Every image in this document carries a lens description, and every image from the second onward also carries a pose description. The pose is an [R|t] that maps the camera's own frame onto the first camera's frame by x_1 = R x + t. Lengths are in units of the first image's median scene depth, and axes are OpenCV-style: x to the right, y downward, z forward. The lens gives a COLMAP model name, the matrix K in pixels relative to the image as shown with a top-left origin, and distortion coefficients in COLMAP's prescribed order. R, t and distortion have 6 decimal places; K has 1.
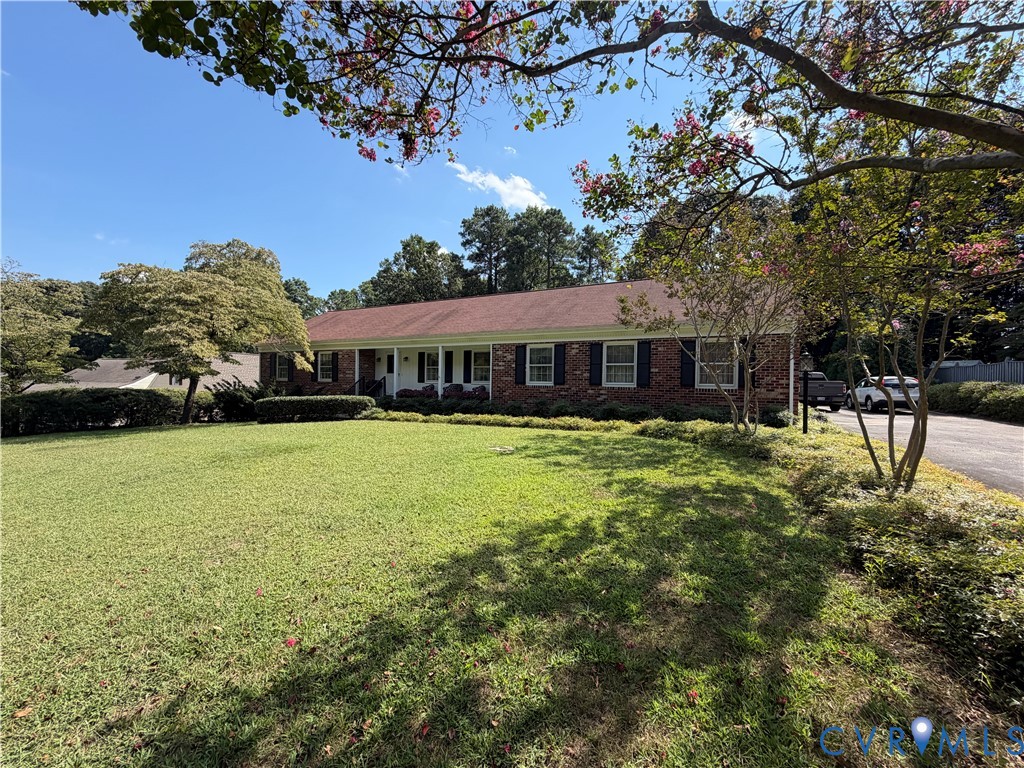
lens RADIAL K [[411.2, 0, 512.0], [0, 411.2, 384.0], [0, 0, 1]] dist [-0.009319, -0.000252]
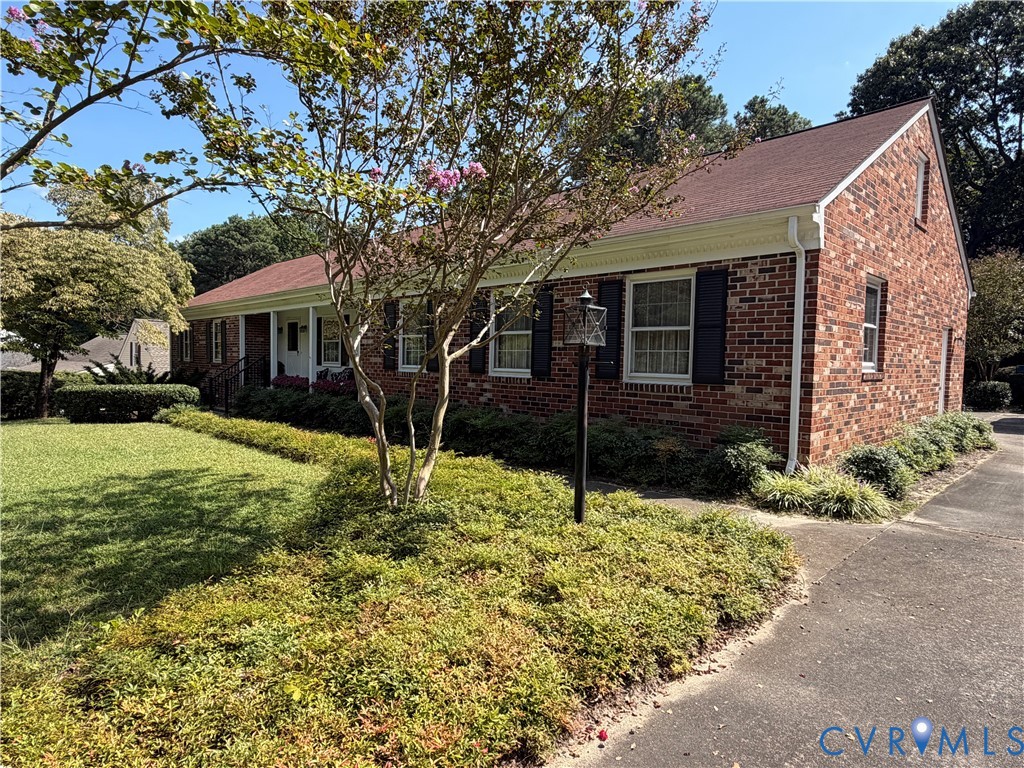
lens RADIAL K [[595.0, 0, 512.0], [0, 595.0, 384.0], [0, 0, 1]] dist [0.000203, 0.000403]
pose [[0.950555, 0.014816, -0.310204, 0.381471], [-0.005018, 0.999464, 0.032359, -0.006383], [0.310517, -0.029203, 0.950119, 0.223225]]
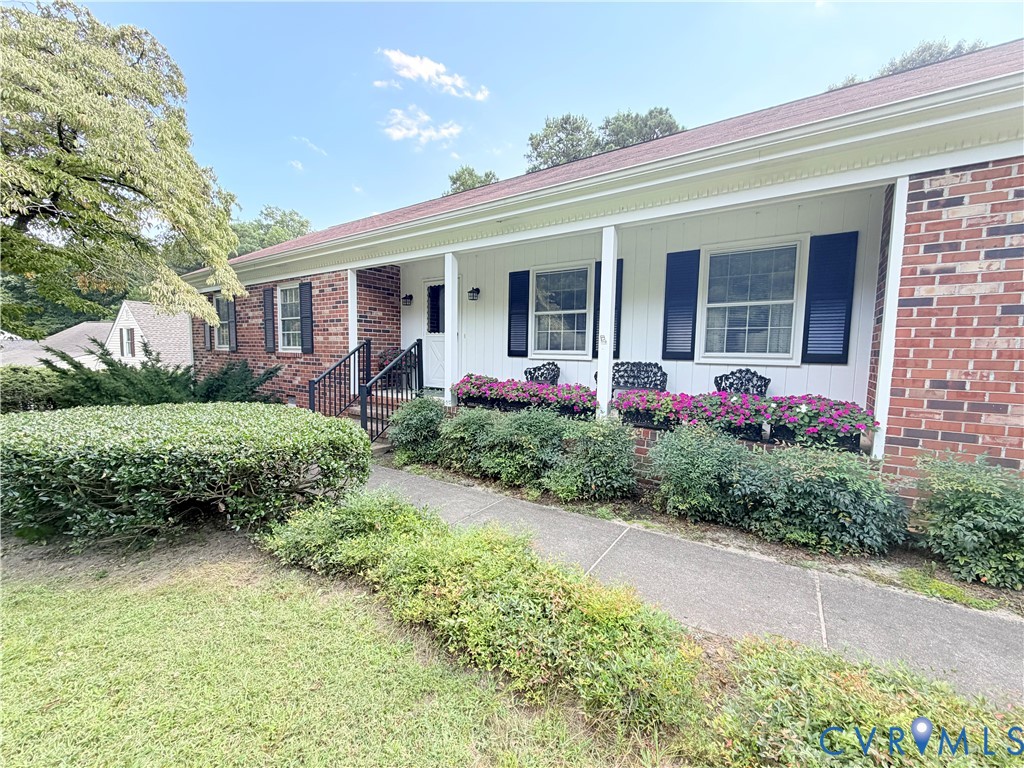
lens RADIAL K [[411.2, 0, 512.0], [0, 411.2, 384.0], [0, 0, 1]] dist [-0.009319, -0.000252]
pose [[0.993799, 0.011382, -0.110610, -0.197880], [-0.003392, 0.997388, 0.072154, -0.006074], [0.111142, -0.071331, 0.991241, 0.678328]]
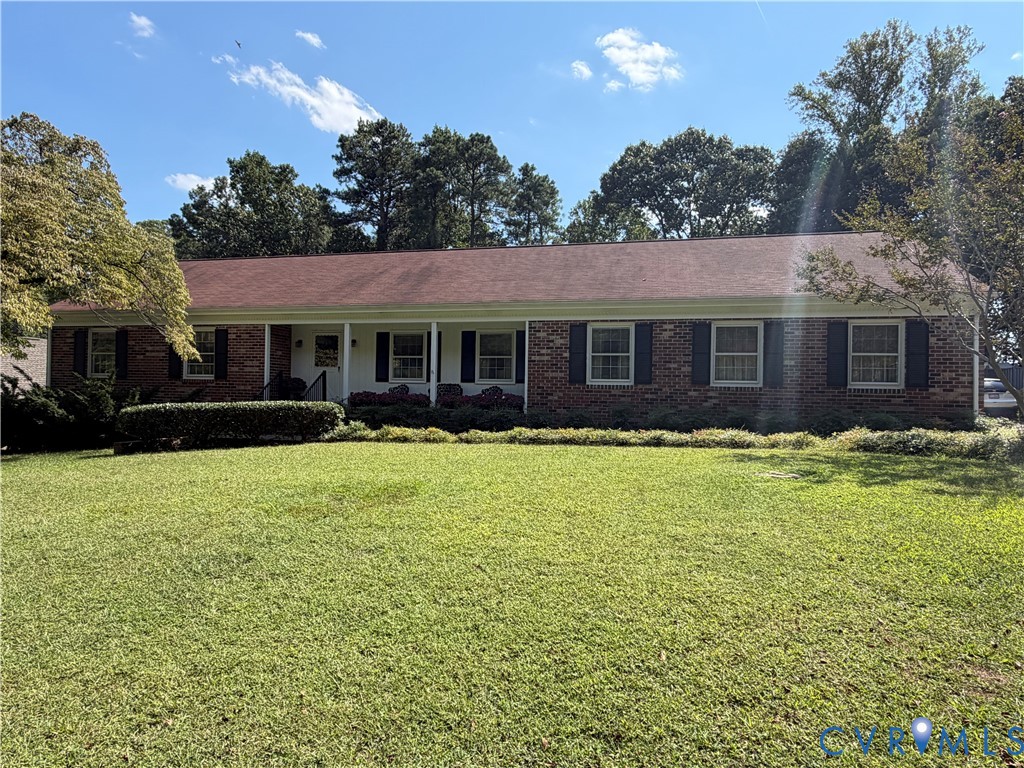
lens RADIAL K [[595.0, 0, 512.0], [0, 595.0, 384.0], [0, 0, 1]] dist [0.000203, 0.000403]
pose [[0.968366, 0.005490, 0.249473, -0.271726], [-0.001680, 0.999879, -0.015483, 0.014302], [-0.249528, 0.014574, 0.968258, 0.093721]]
